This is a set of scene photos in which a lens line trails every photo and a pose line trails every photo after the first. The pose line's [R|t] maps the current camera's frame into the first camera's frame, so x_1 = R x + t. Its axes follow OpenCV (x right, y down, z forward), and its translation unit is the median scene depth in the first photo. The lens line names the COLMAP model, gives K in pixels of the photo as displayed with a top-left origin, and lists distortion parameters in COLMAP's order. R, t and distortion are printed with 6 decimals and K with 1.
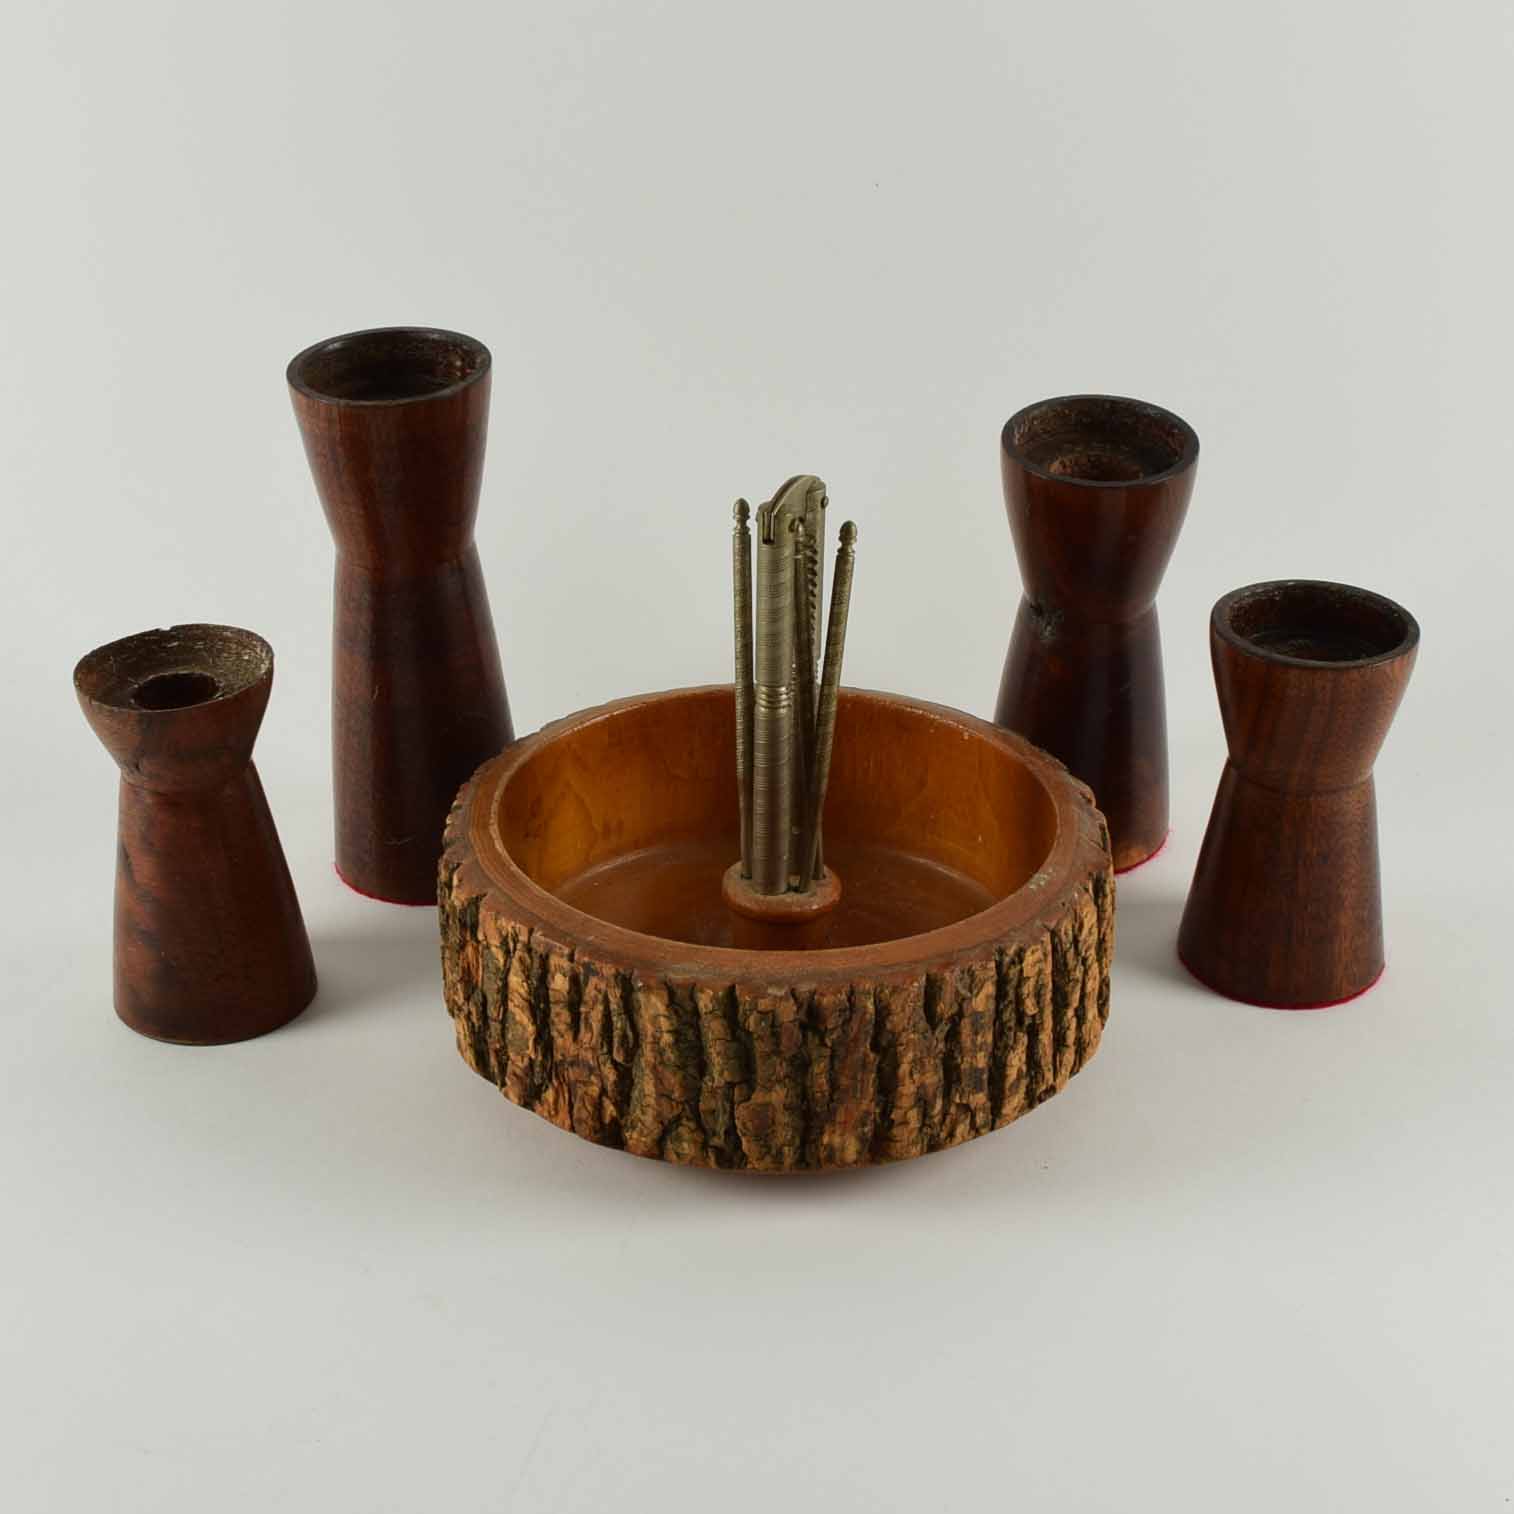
lens RADIAL K [[3752.8, 0, 804.7], [0, 3752.8, 756.8], [0, 0, 1]] dist [-0.006720, 0.031775]
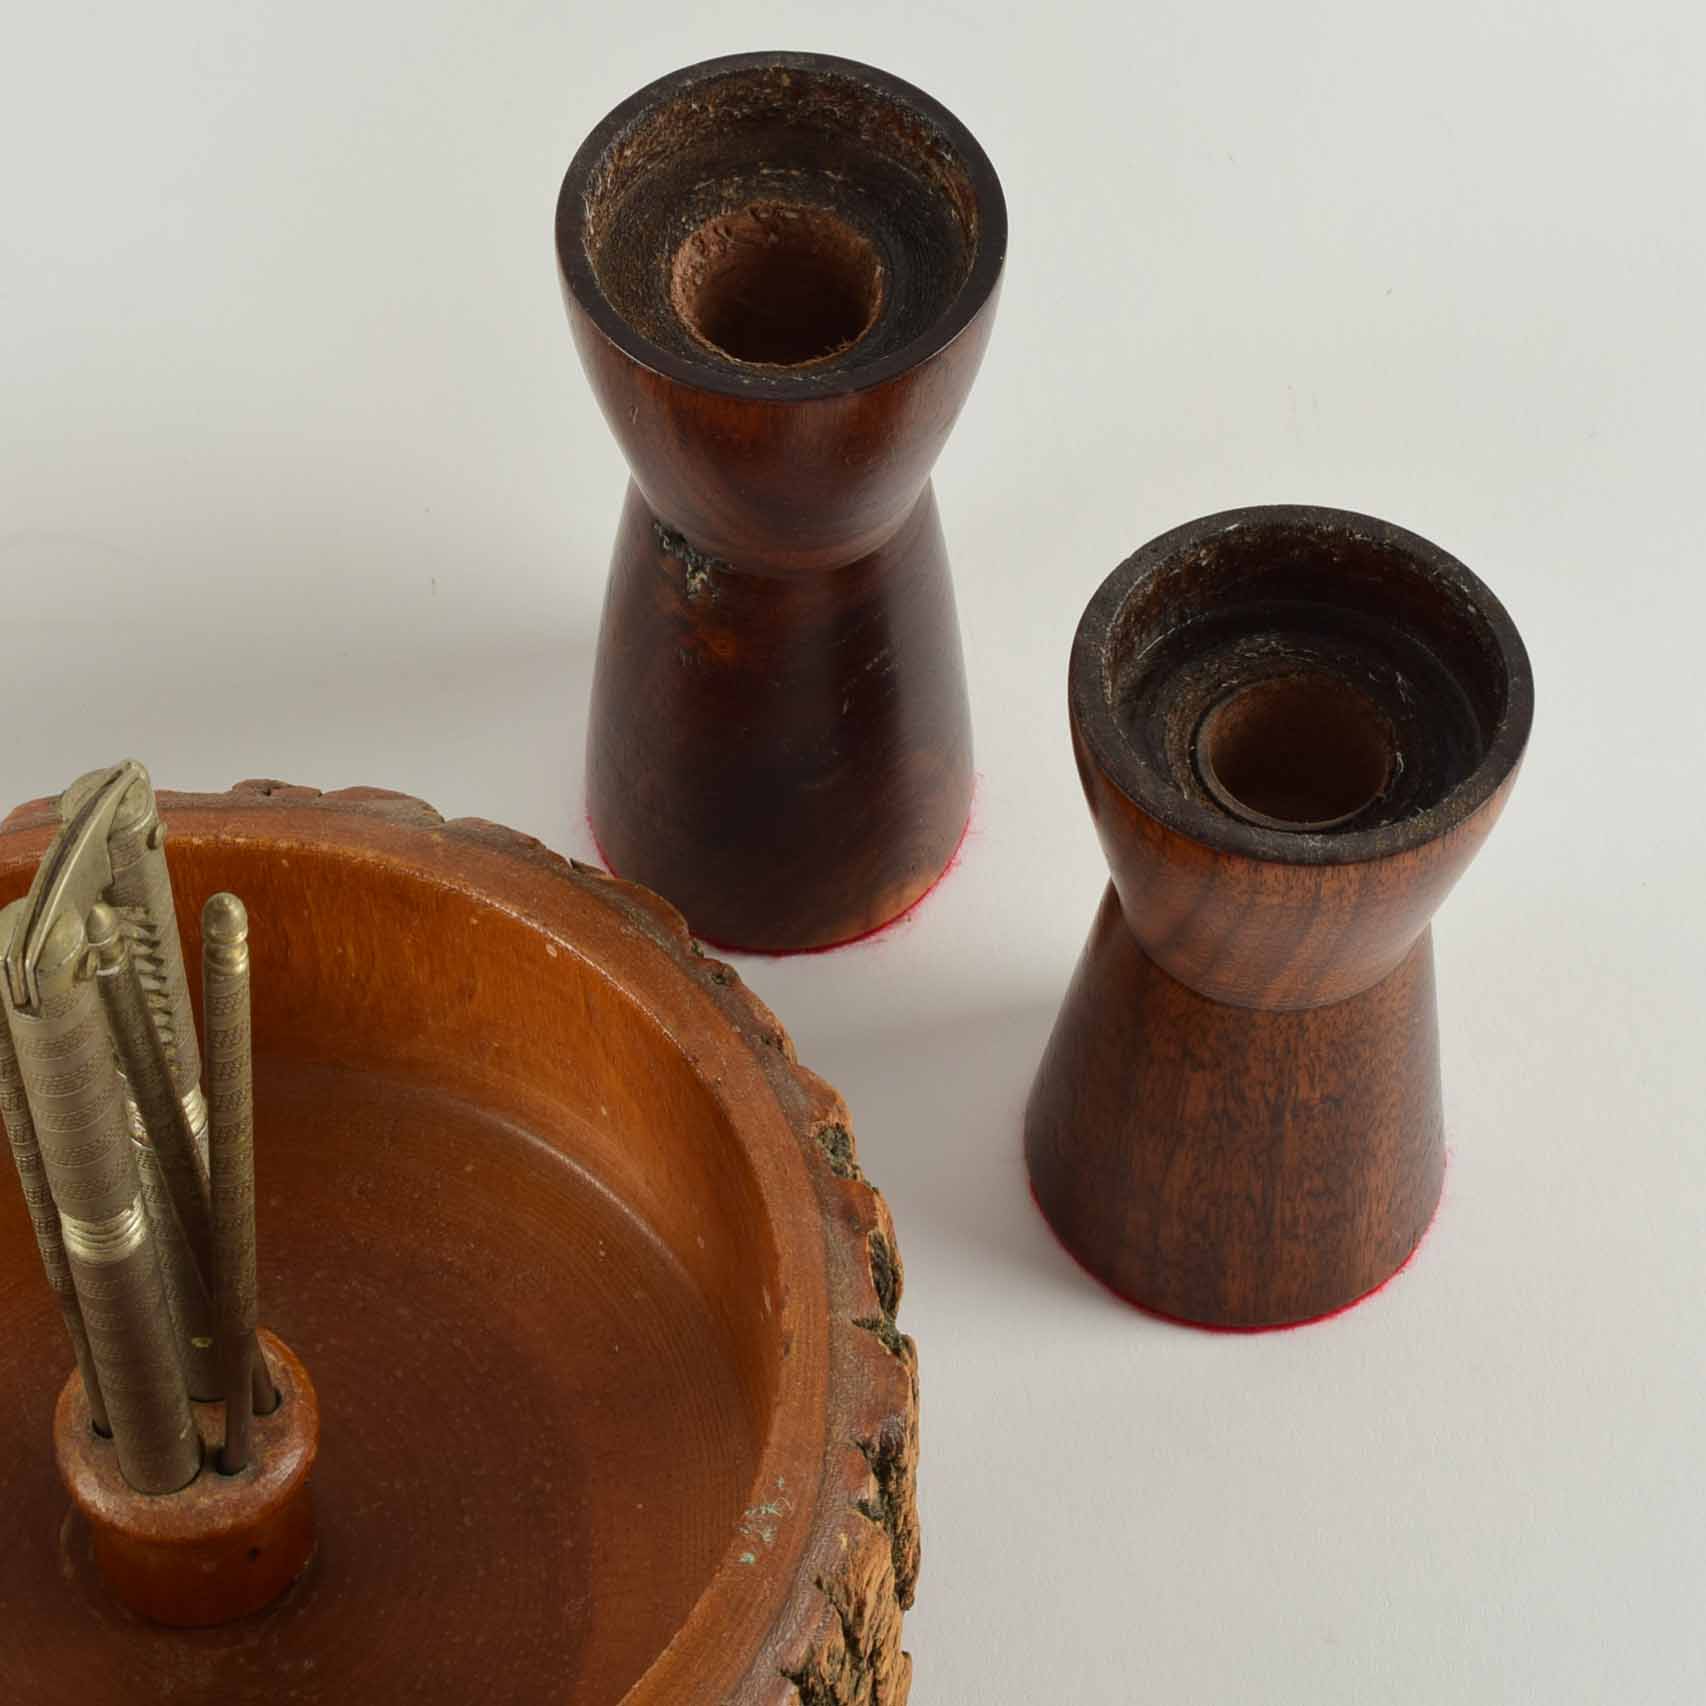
lens RADIAL K [[4645.5, 0, 960.8], [0, 4645.5, 735.3], [0, 0, 1]] dist [-0.020183, 0.059826]
pose [[0.988109, -0.120363, 0.095671, 0.044567], [0.070919, 0.908878, 0.410989, -0.277089], [-0.136421, -0.399317, 0.906607, 0.531704]]
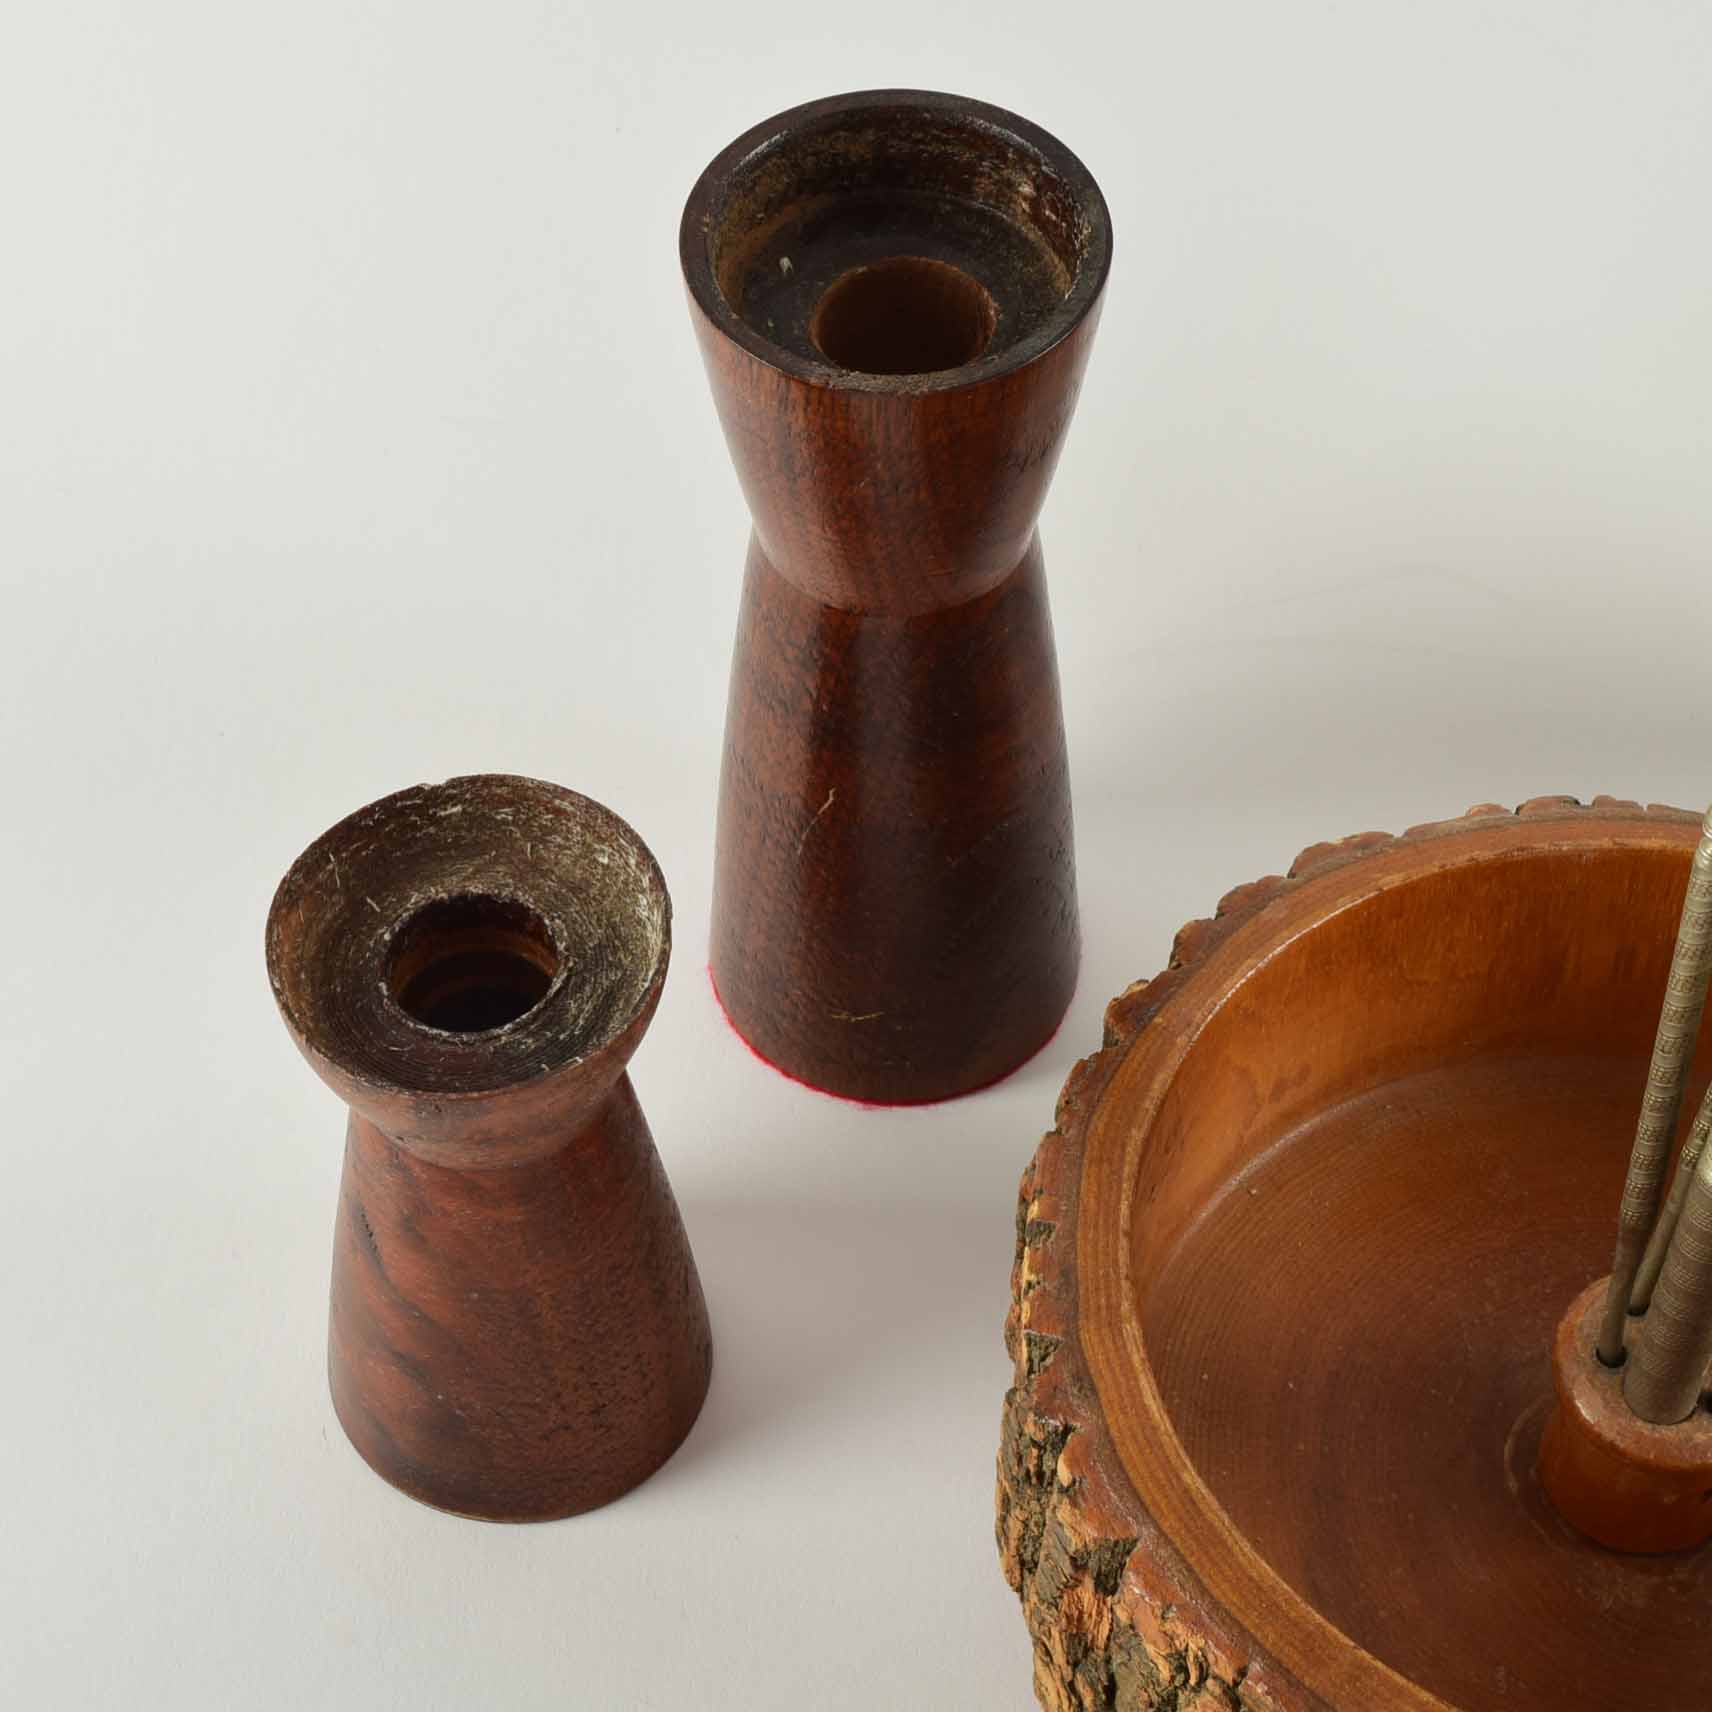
lens RADIAL K [[4638.9, 0, 730.1], [0, 4638.9, 724.1], [0, 0, 1]] dist [-0.030355, 0.023406]
pose [[0.999456, 0.028496, -0.016609, -0.130235], [-0.020317, 0.928574, 0.370590, -0.285627], [0.025984, -0.370051, 0.928648, 0.468967]]
